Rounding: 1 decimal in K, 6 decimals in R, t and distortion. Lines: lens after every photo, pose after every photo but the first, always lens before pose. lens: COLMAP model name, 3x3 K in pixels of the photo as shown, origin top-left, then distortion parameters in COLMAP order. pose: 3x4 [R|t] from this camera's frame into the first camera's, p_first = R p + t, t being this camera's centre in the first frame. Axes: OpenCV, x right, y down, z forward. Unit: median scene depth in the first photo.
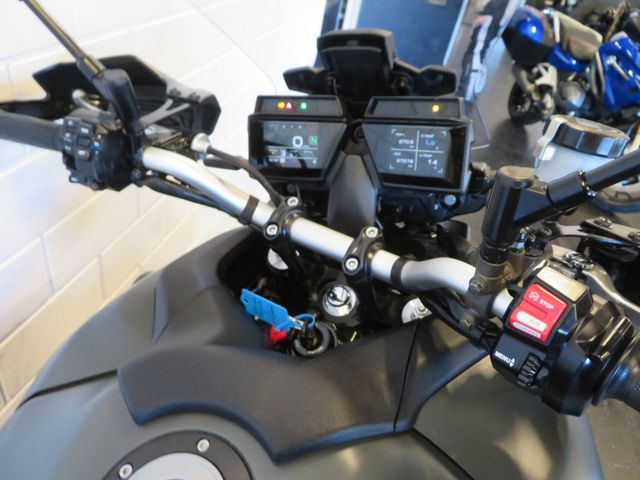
lens RADIAL K [[455.2, 0, 320.0], [0, 455.2, 240.0], [0, 0, 1]] dist [-0.008777, -0.001264]
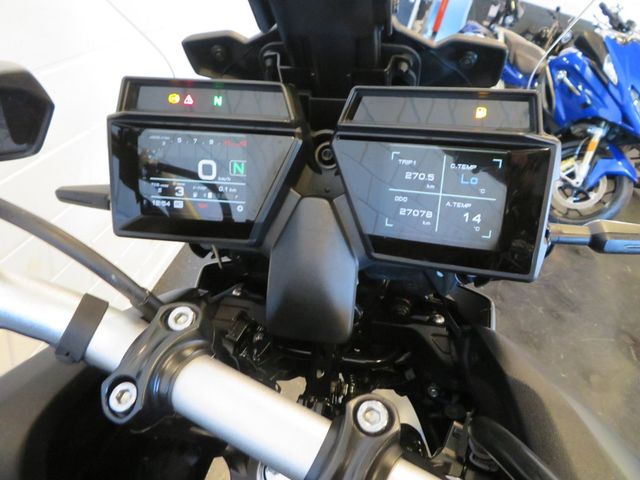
lens RADIAL K [[455.2, 0, 320.0], [0, 455.2, 240.0], [0, 0, 1]] dist [-0.008777, -0.001264]
pose [[0.992601, -0.002490, 0.121397, 0.015549], [0.004511, 0.999856, -0.016380, -0.128149], [-0.121339, 0.016807, 0.992469, 0.476226]]
